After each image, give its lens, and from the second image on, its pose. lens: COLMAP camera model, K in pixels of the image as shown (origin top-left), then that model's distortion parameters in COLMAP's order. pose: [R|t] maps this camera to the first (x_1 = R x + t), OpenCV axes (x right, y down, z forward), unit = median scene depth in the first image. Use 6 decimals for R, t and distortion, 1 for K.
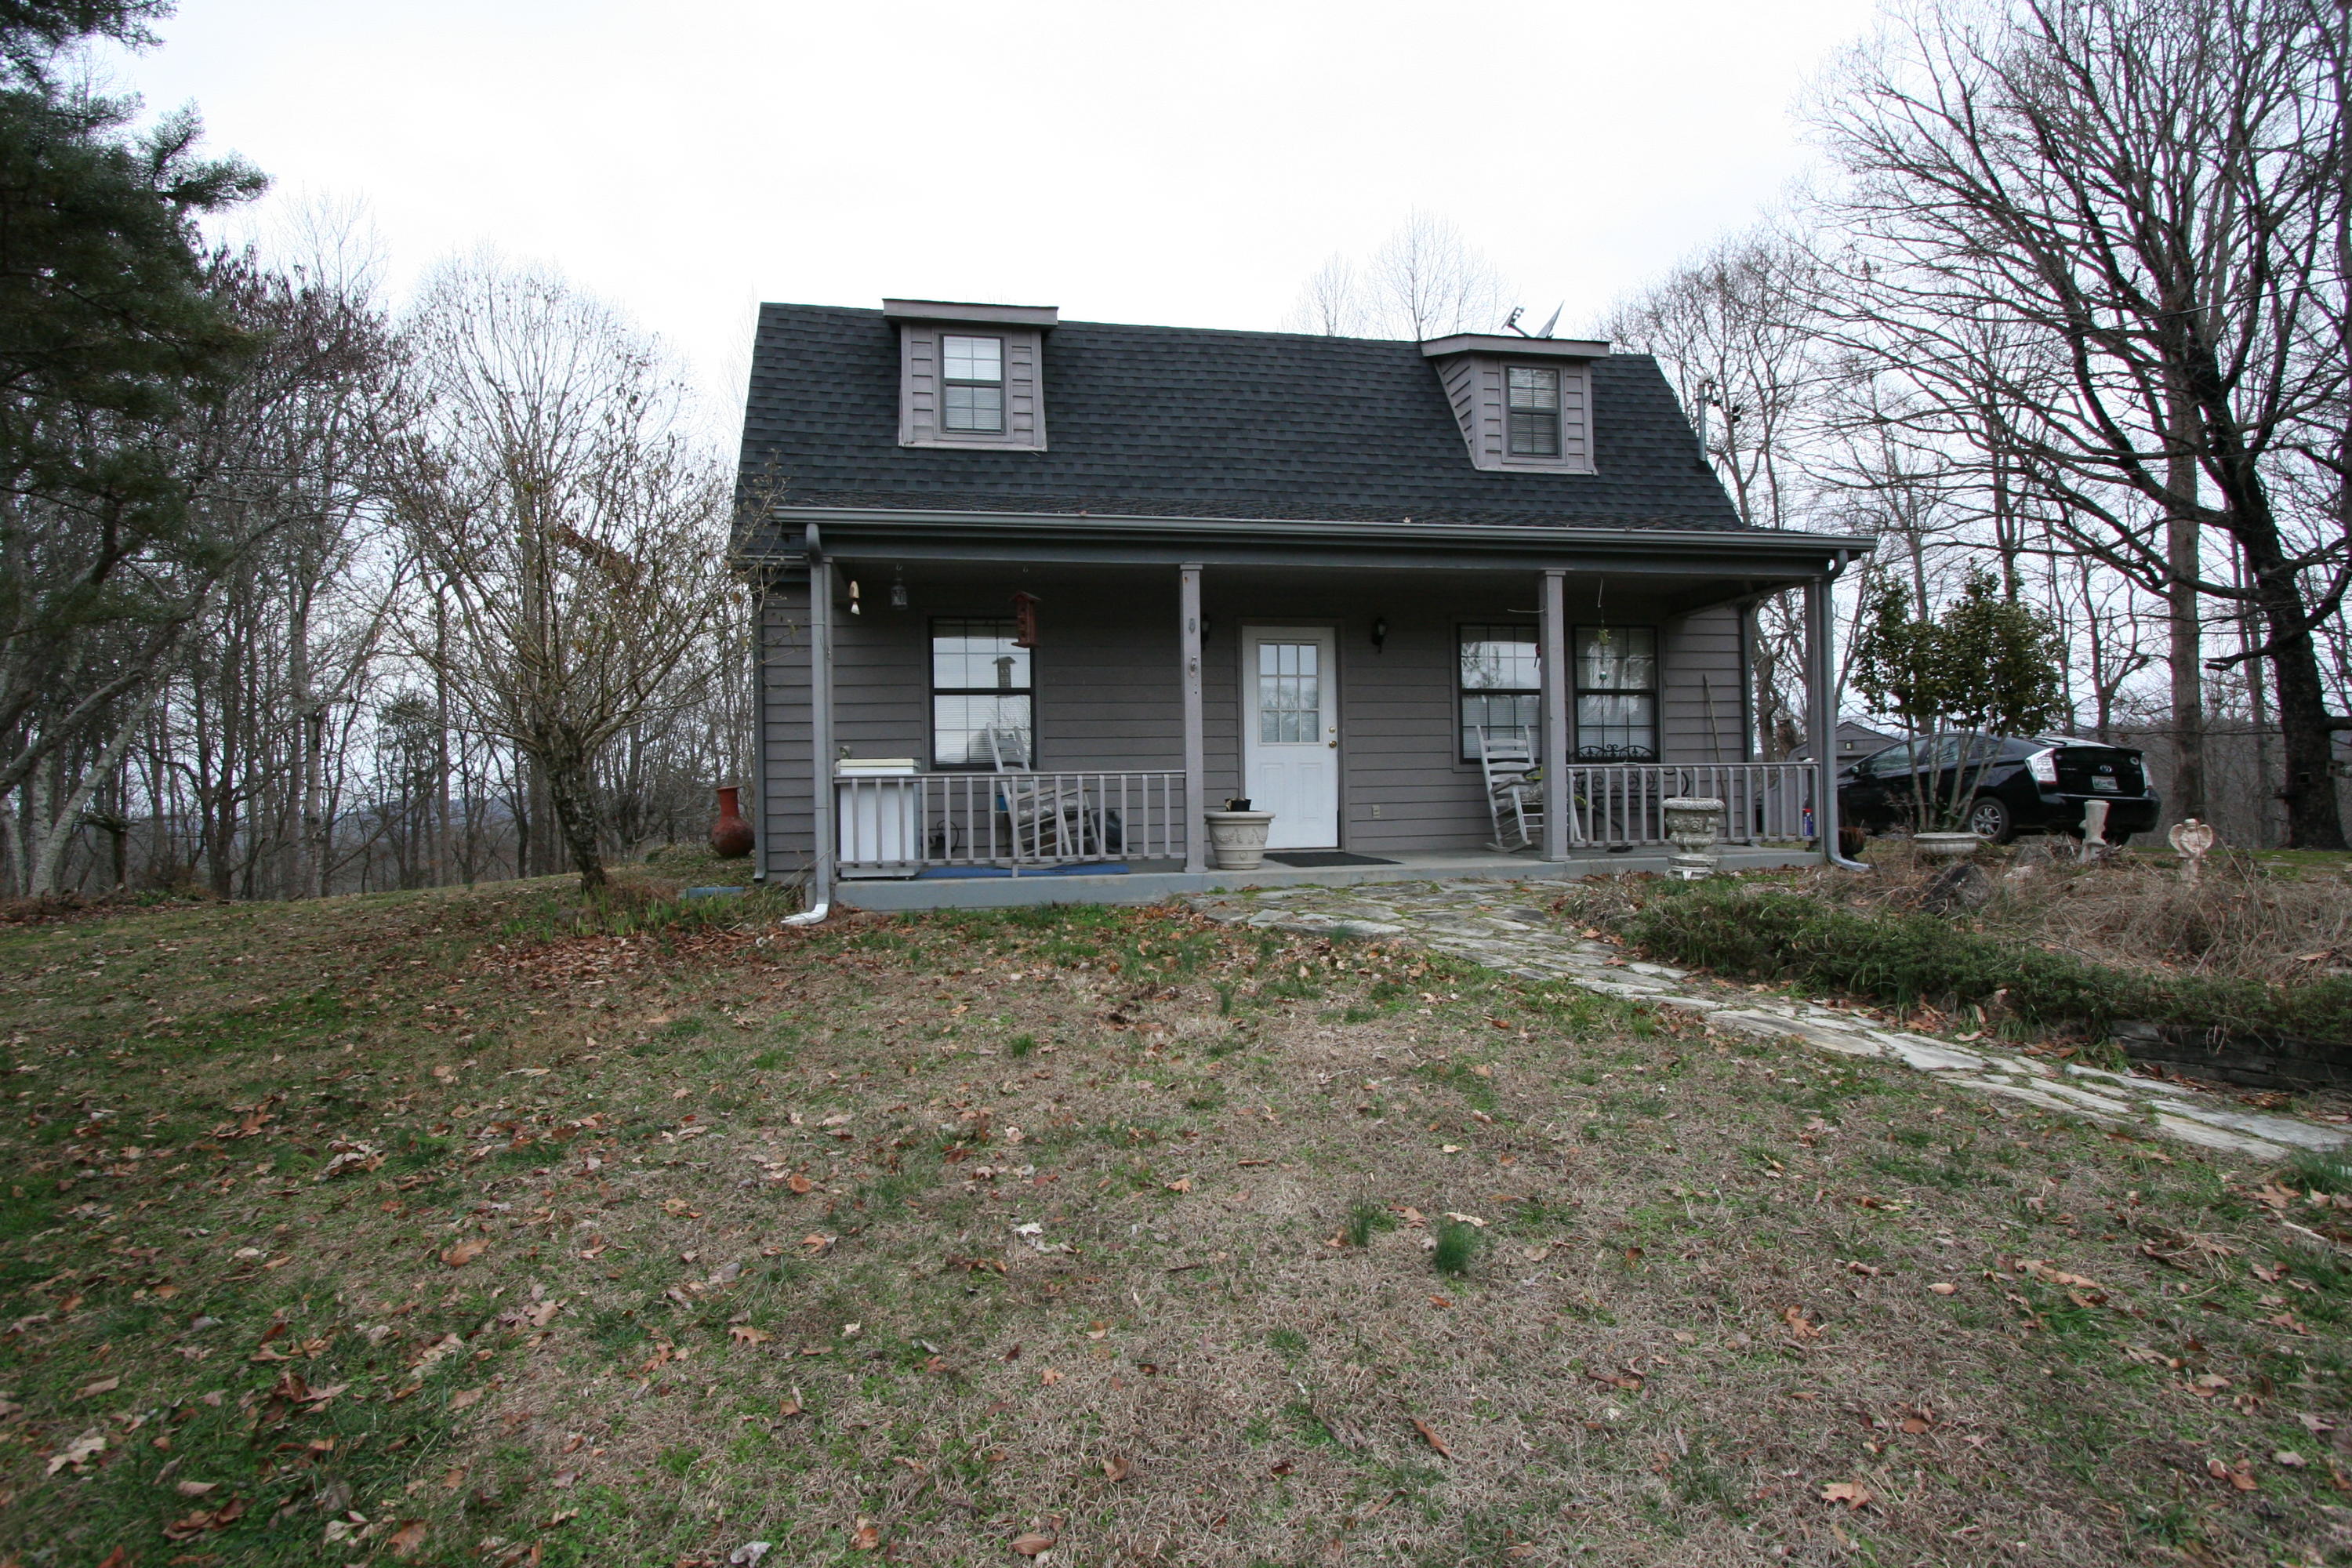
lens RADIAL K [[1088.2, 0, 1161.5], [0, 1088.2, 784.0], [0, 0, 1]] dist [-0.016659, 0.002874]
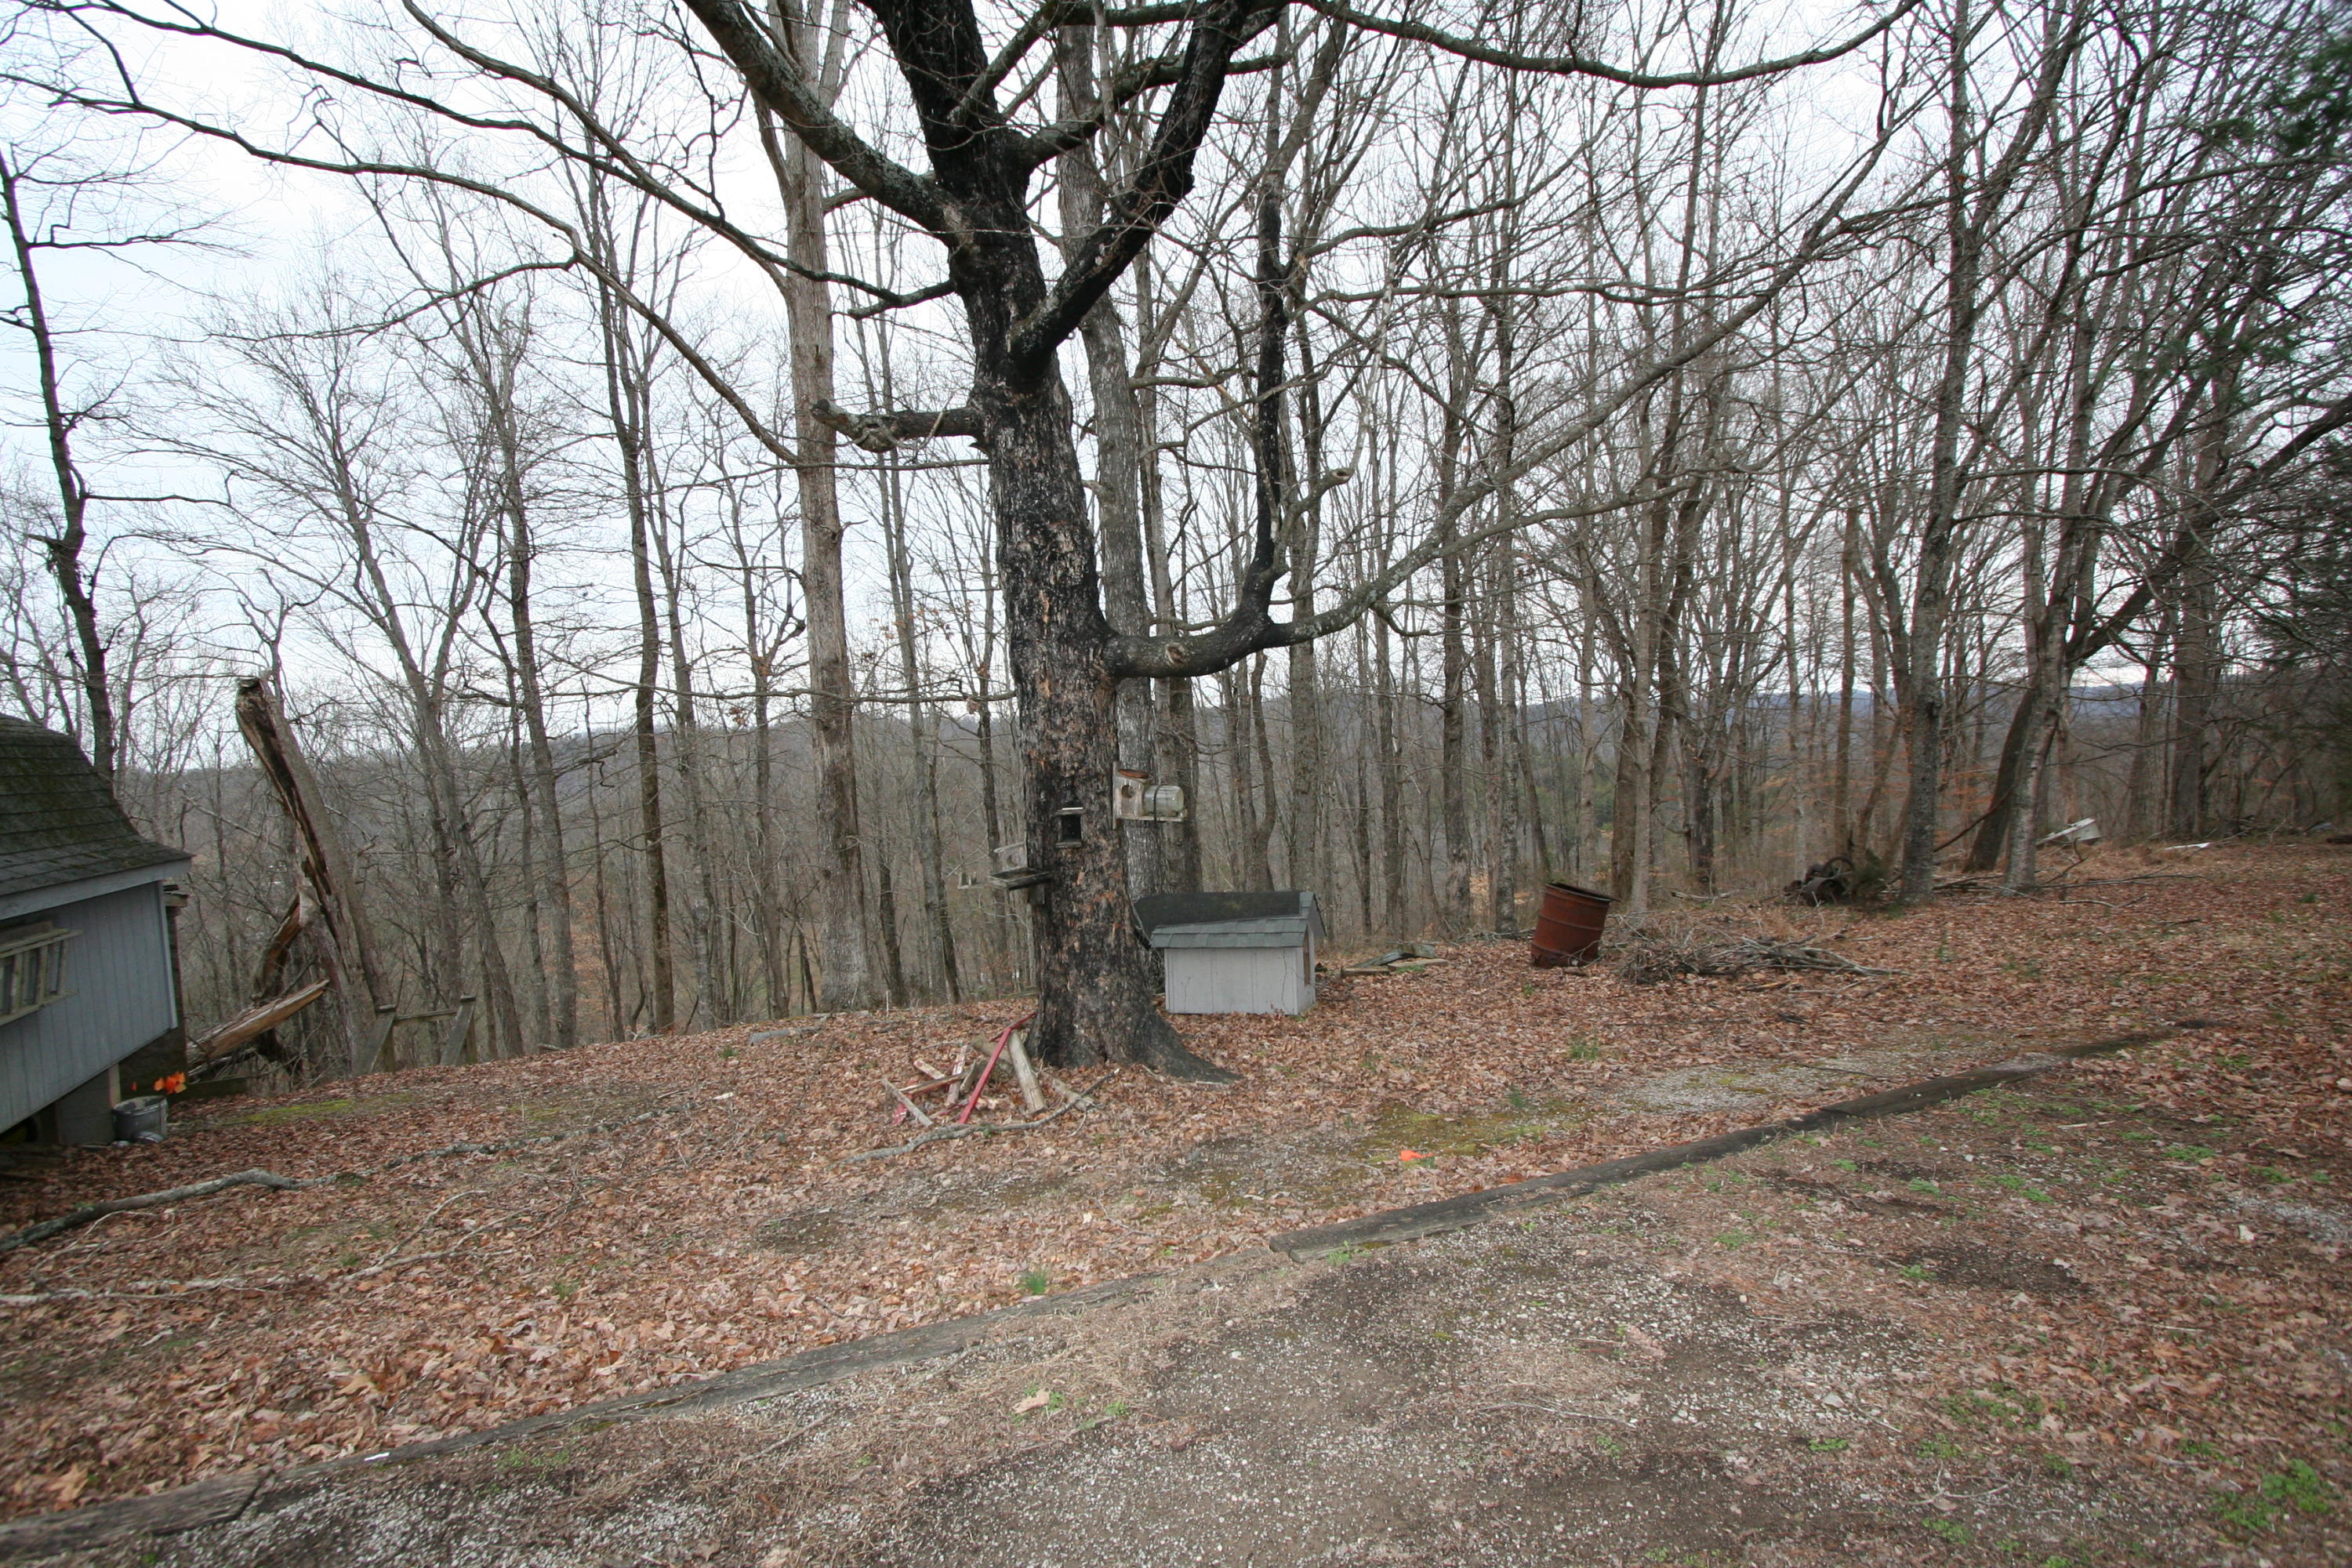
lens RADIAL K [[1088.2, 0, 1158.2], [0, 1088.2, 792.7], [0, 0, 1]] dist [-0.016659, 0.002874]
pose [[0.509093, -0.038163, 0.859865, 0.825136], [0.016173, 0.999264, 0.034774, -0.029608], [-0.860559, -0.003797, 0.509336, 0.837510]]
